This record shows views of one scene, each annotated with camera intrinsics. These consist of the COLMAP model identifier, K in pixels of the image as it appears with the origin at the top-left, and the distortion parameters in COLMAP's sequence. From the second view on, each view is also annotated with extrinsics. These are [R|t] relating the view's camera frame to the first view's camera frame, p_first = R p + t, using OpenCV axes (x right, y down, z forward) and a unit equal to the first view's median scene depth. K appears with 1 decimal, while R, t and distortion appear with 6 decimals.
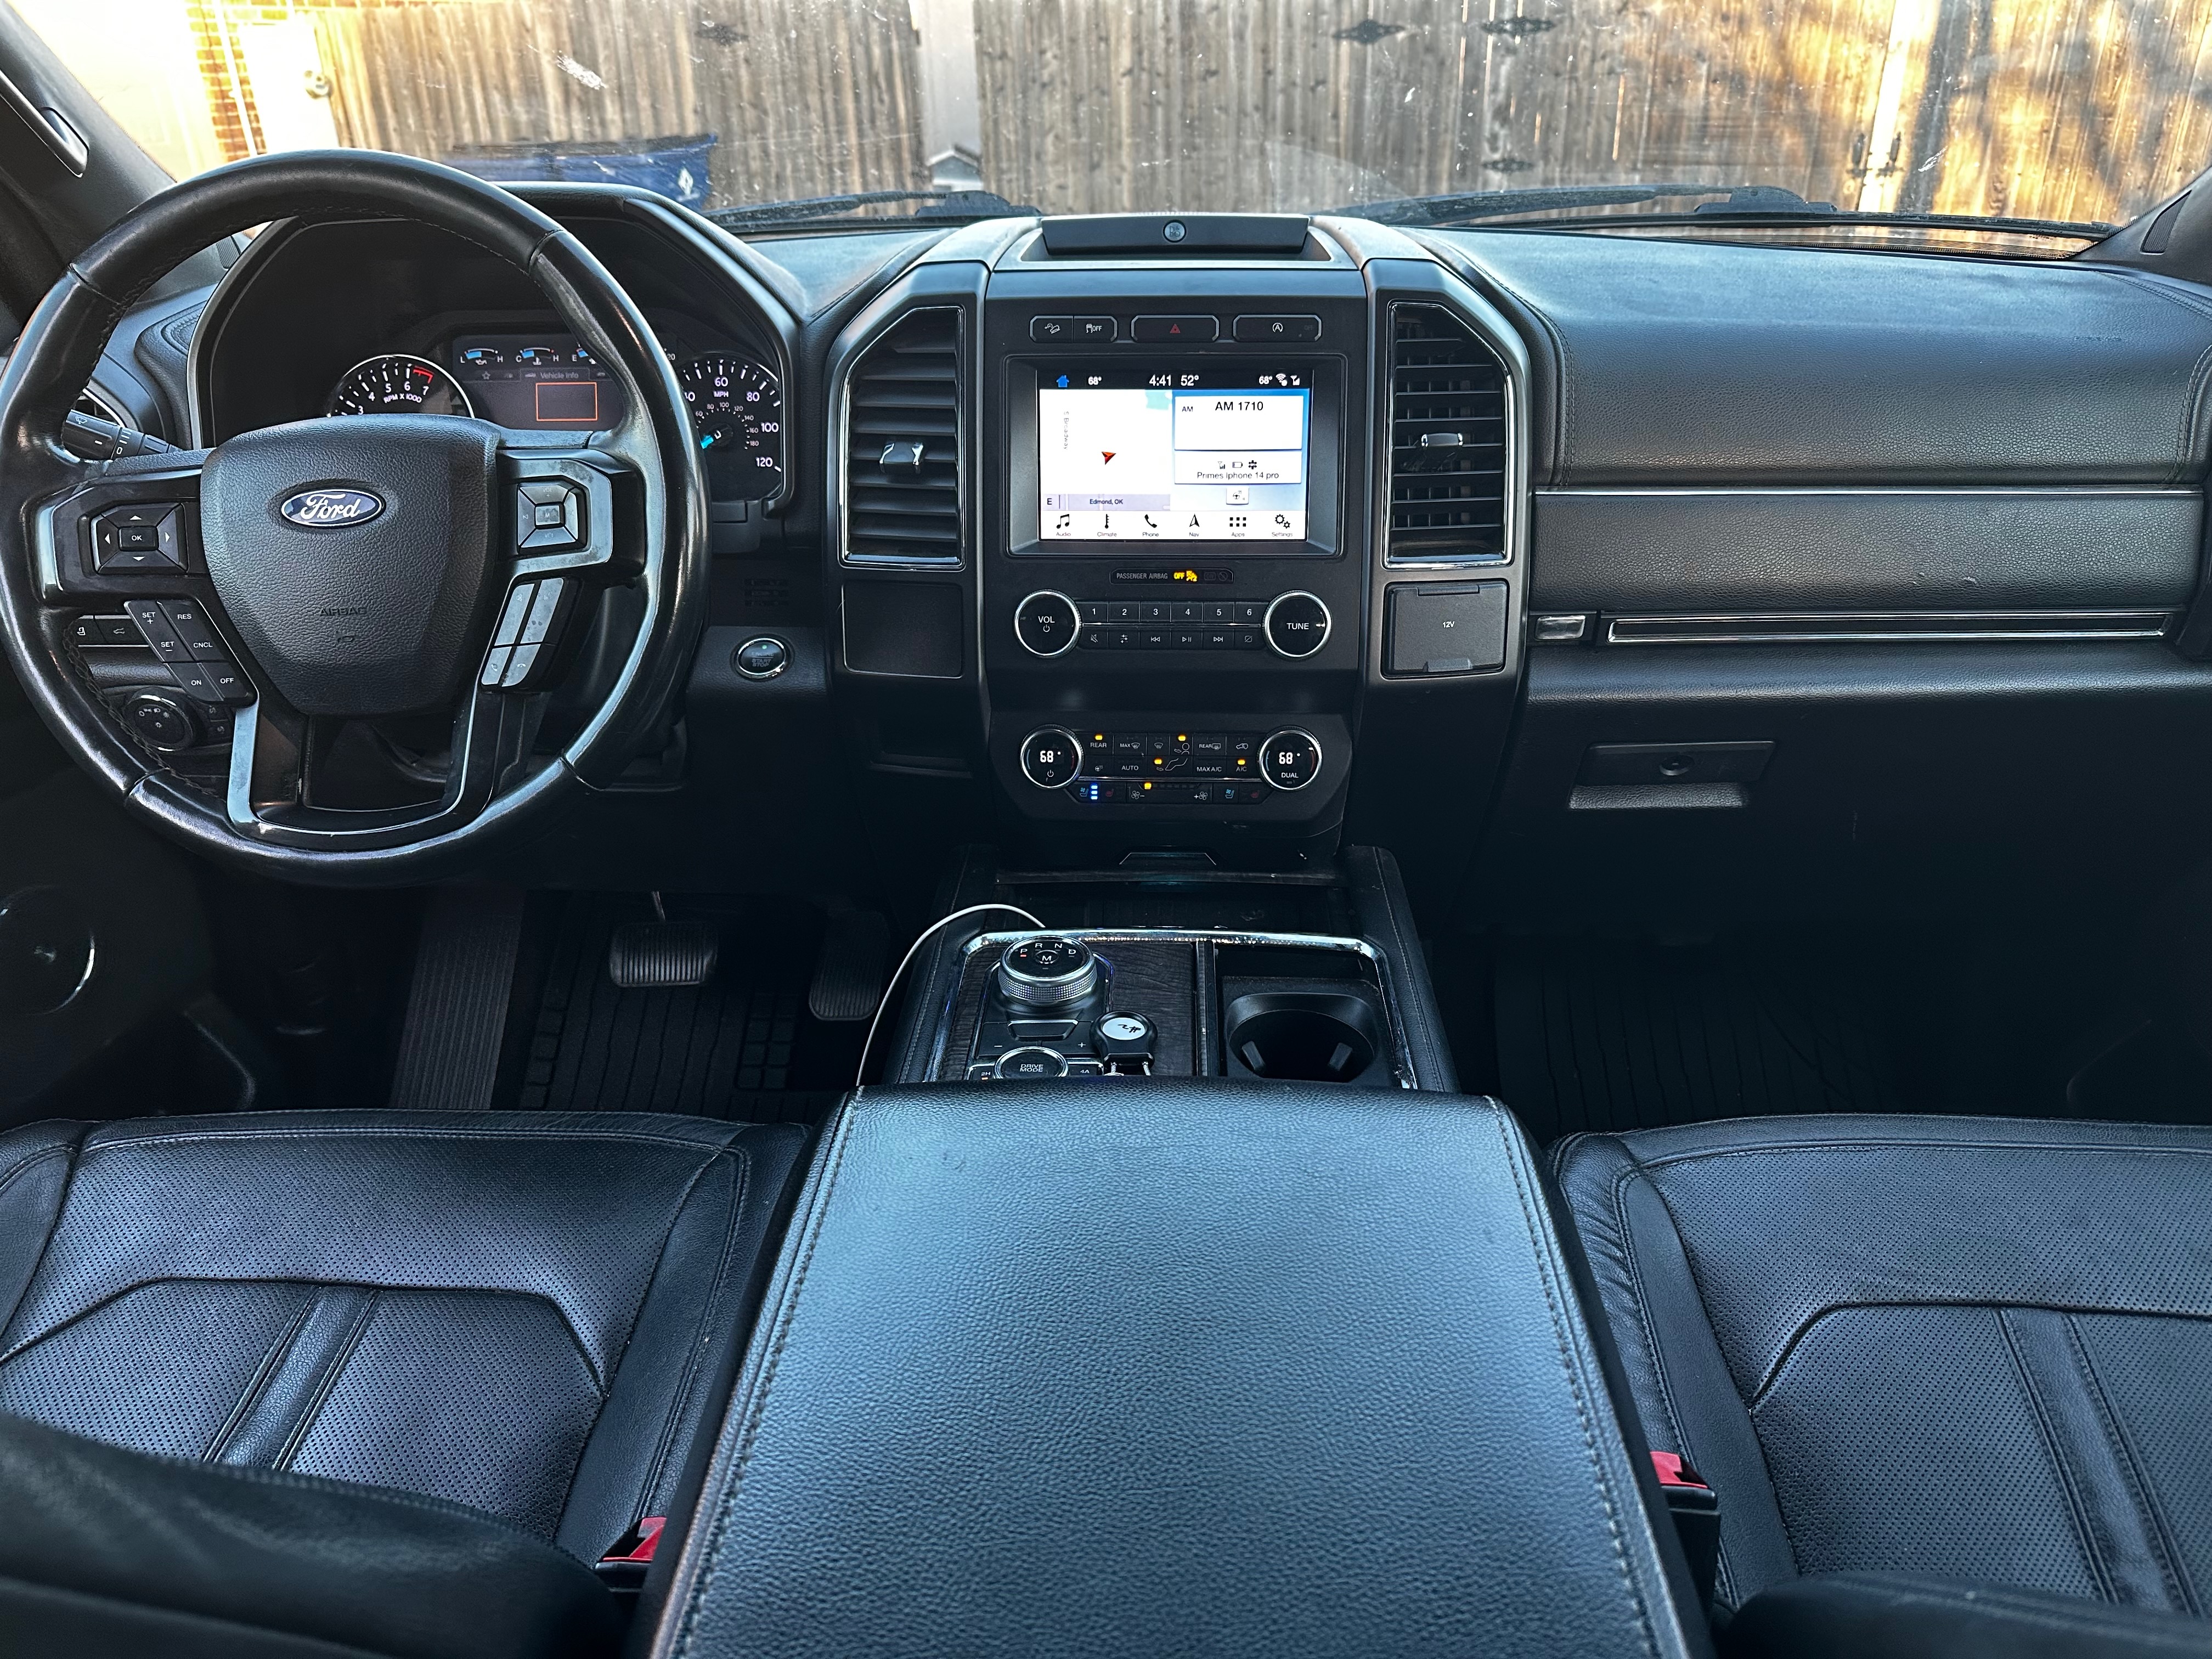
lens RADIAL K [[1541.9, 0, 1107.7], [0, 1541.9, 827.0], [0, 0, 1]] dist [0.007388, -0.016092]
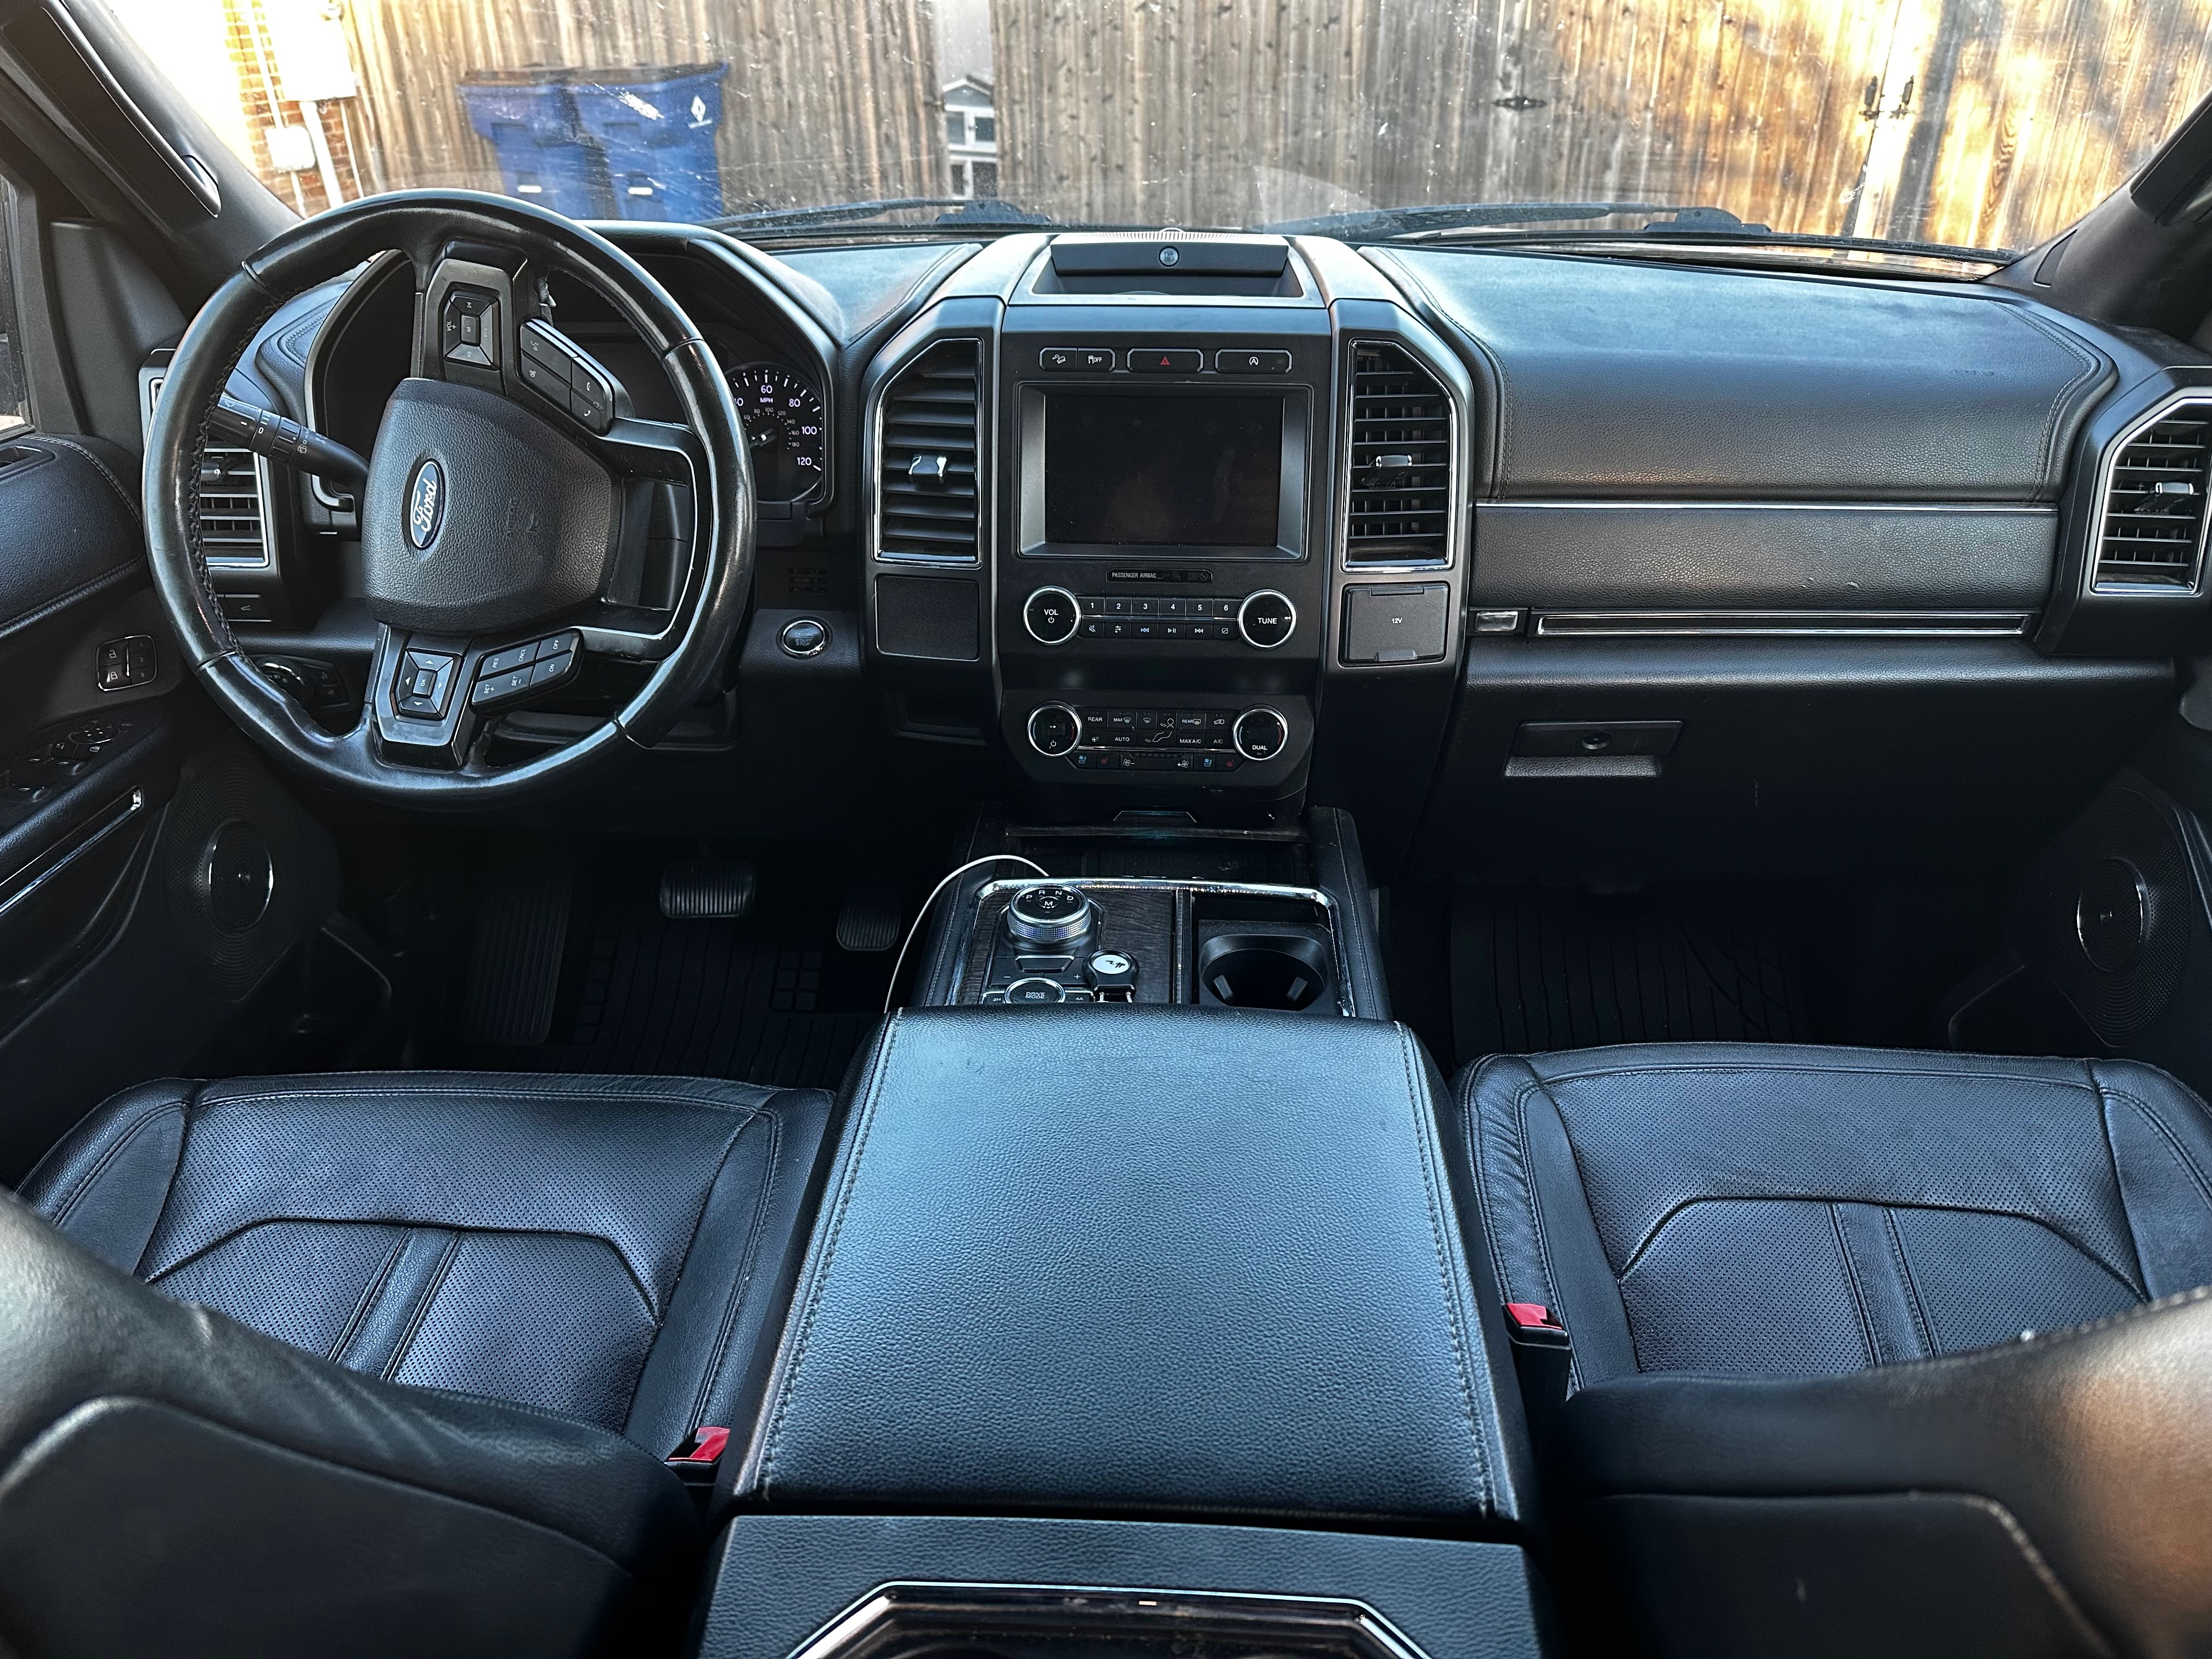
lens RADIAL K [[1541.9, 0, 1106.3], [0, 1541.9, 819.5], [0, 0, 1]] dist [0.007388, -0.016092]
pose [[0.999924, 0.011491, -0.004509, 0.007919], [-0.011299, 0.999114, 0.040531, -0.023748], [0.004971, -0.040477, 0.999168, -0.154780]]
